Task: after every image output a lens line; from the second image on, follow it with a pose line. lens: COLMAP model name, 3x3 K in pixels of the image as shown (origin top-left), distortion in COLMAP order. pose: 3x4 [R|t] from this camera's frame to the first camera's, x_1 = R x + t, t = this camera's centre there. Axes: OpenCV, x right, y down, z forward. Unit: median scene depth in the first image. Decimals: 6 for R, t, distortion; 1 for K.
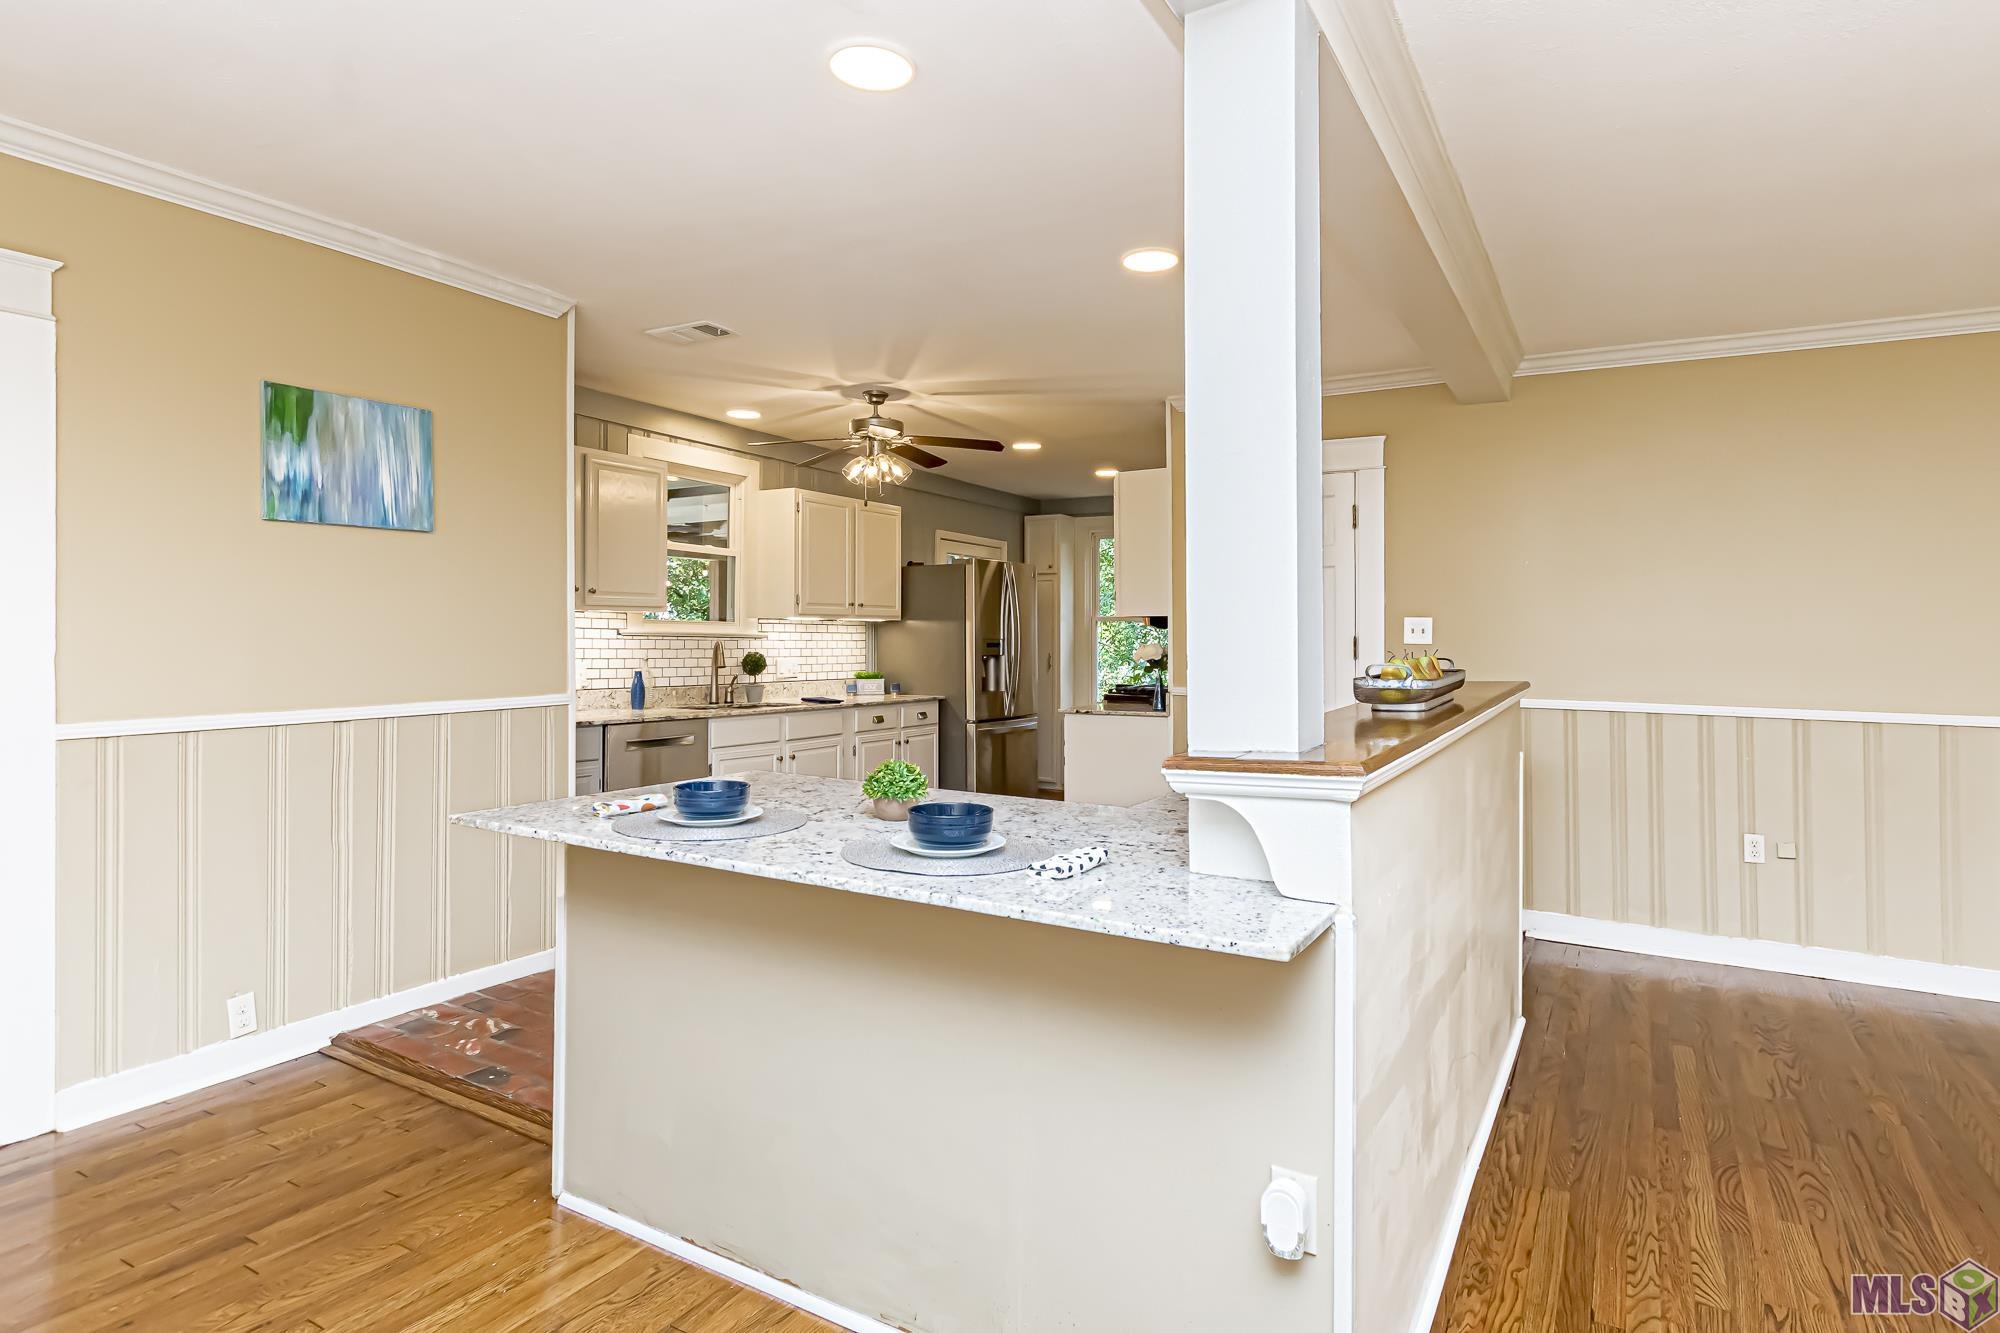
lens RADIAL K [[1063.5, 0, 1016.4], [0, 1063.5, 641.8], [0, 0, 1]] dist [0.002477, 0.000445]
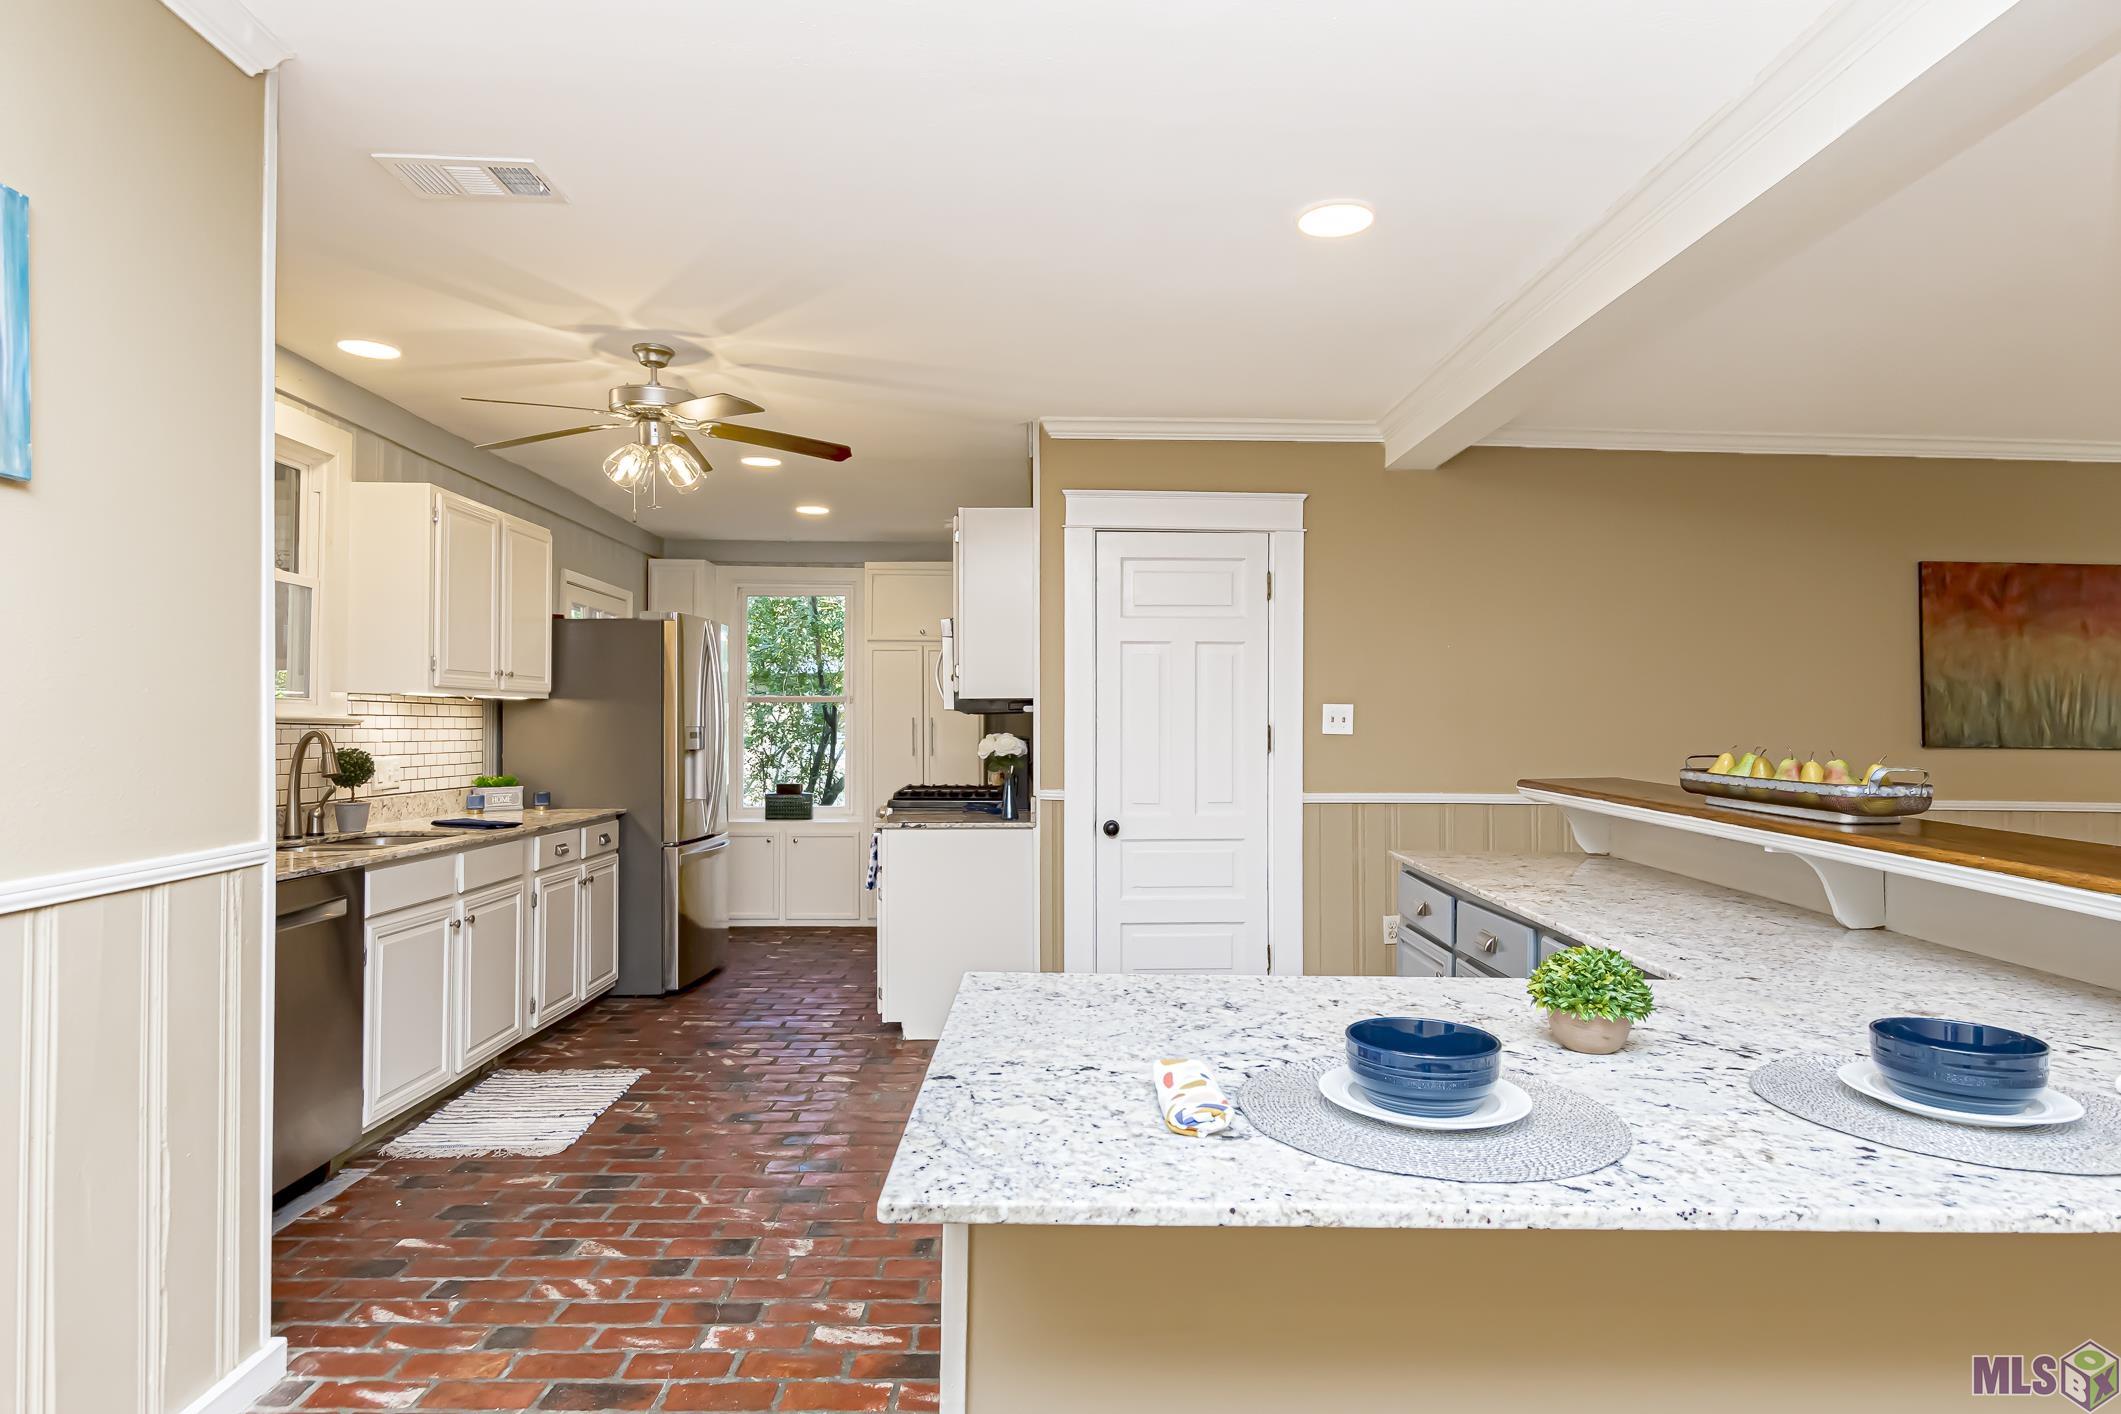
lens RADIAL K [[1192.0, 0, 1075.5], [0, 1192.0, 714.0], [0, 0, 1]] dist [0.002060, -0.000265]
pose [[0.855003, 0.006916, 0.518577, -0.272966], [-0.001268, 0.999936, -0.011245, -0.003062], [-0.518622, 0.008957, 0.854957, 0.232943]]
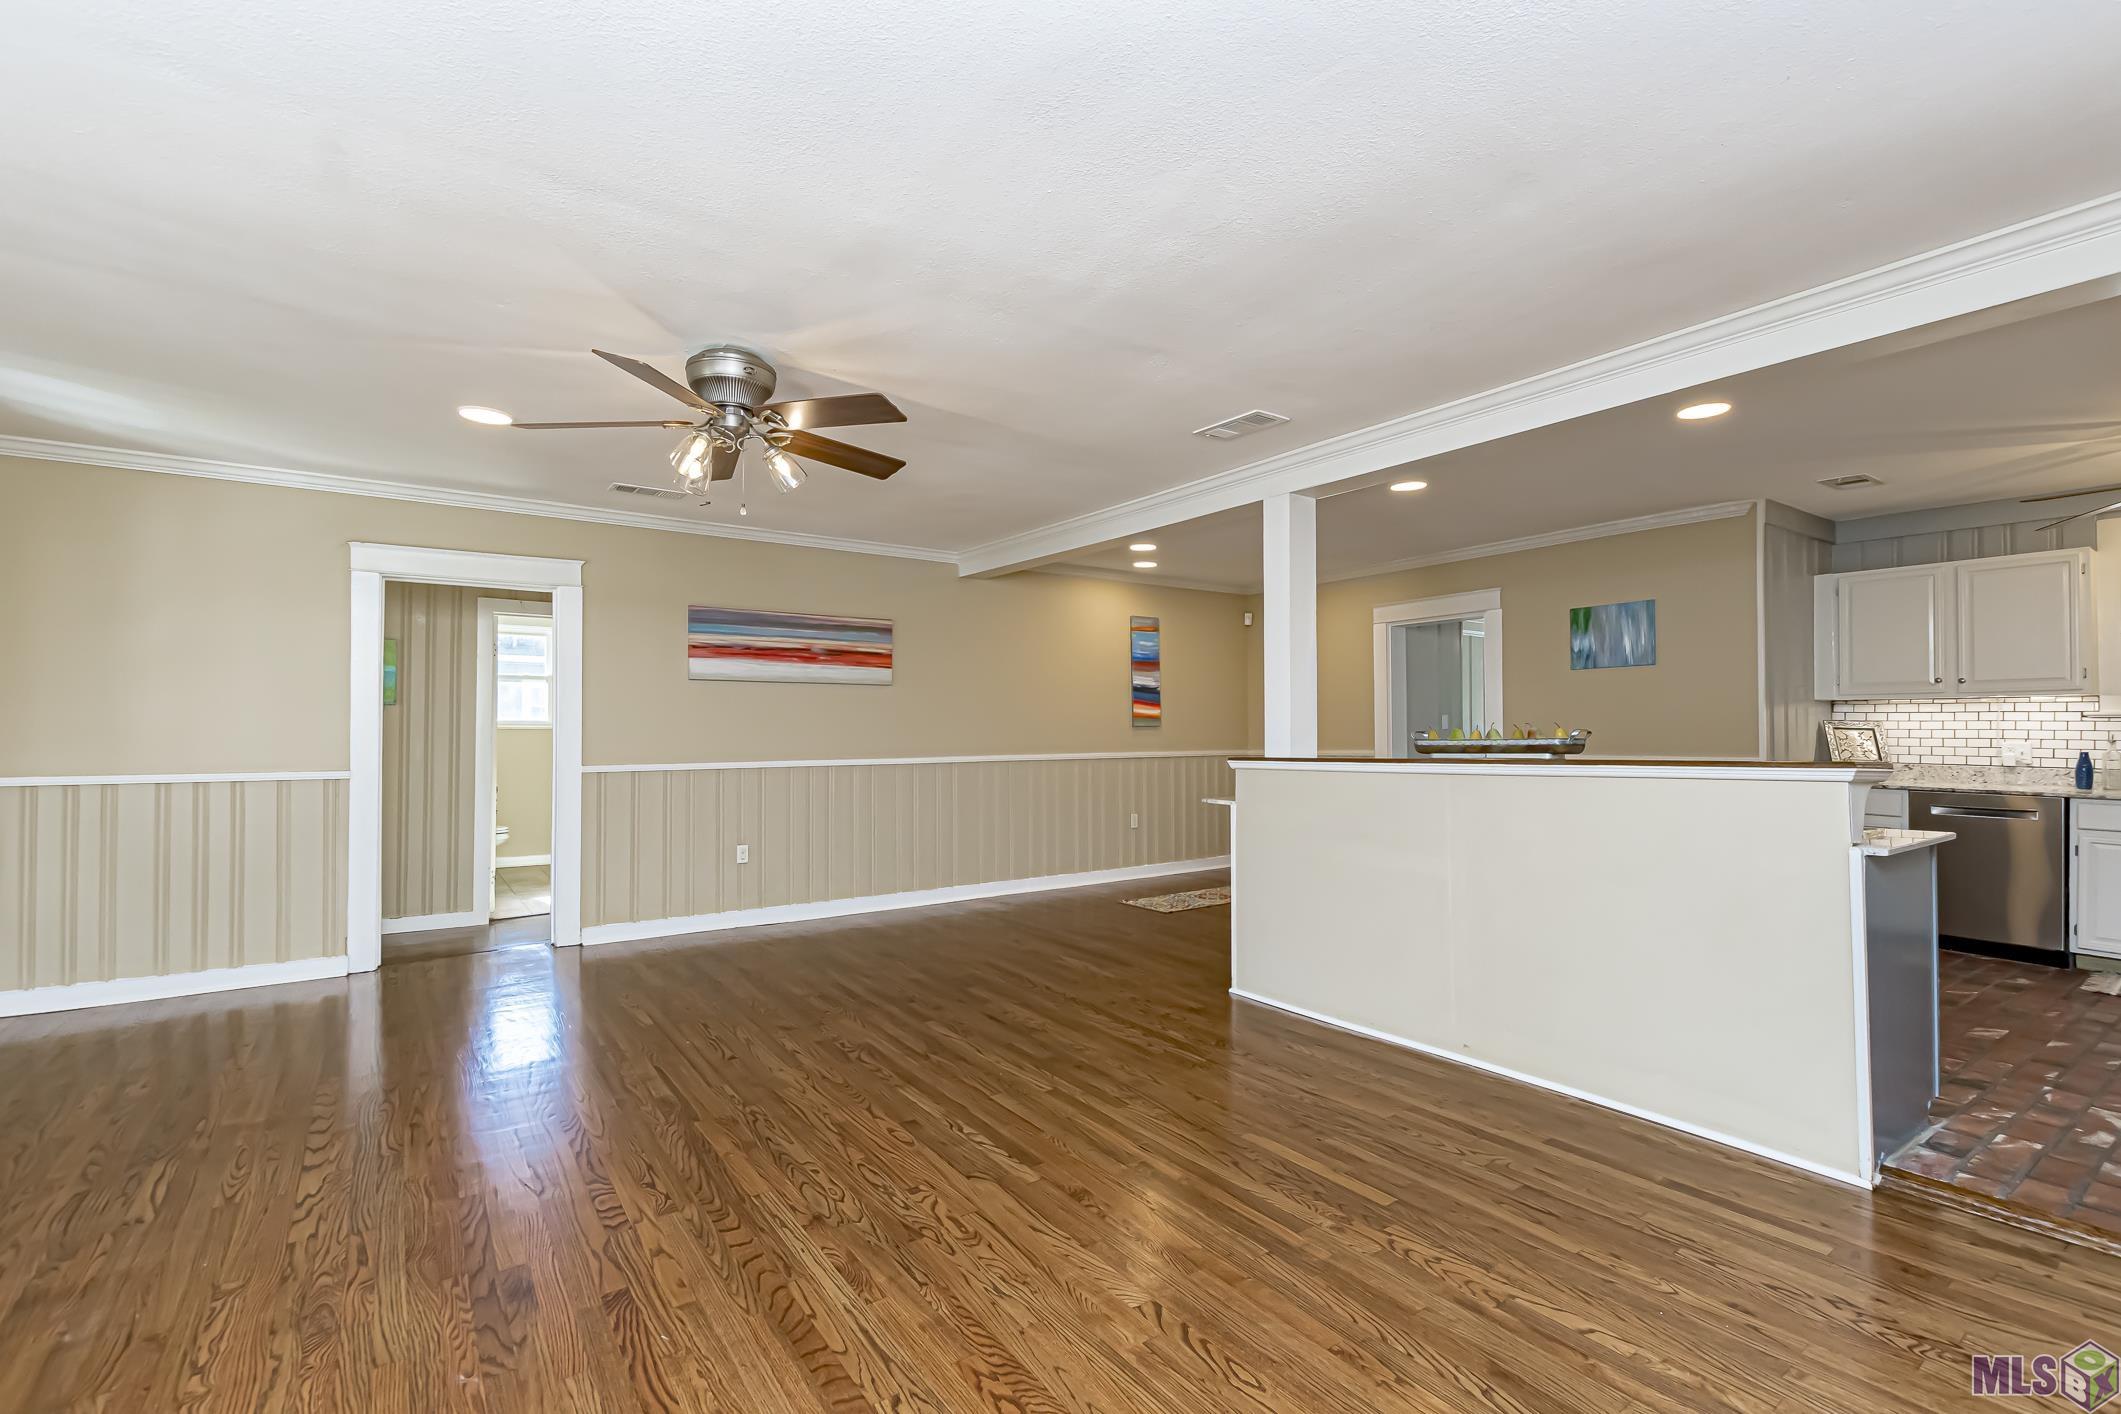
lens RADIAL K [[953.1, 0, 1056.5], [0, 953.1, 717.7], [0, 0, 1]] dist [0.000091, -0.000391]
pose [[-0.427938, -0.012692, -0.903719, 0.874773], [-0.004755, 0.999919, -0.011792, 0.009414], [0.903795, -0.000749, -0.427964, 0.477666]]
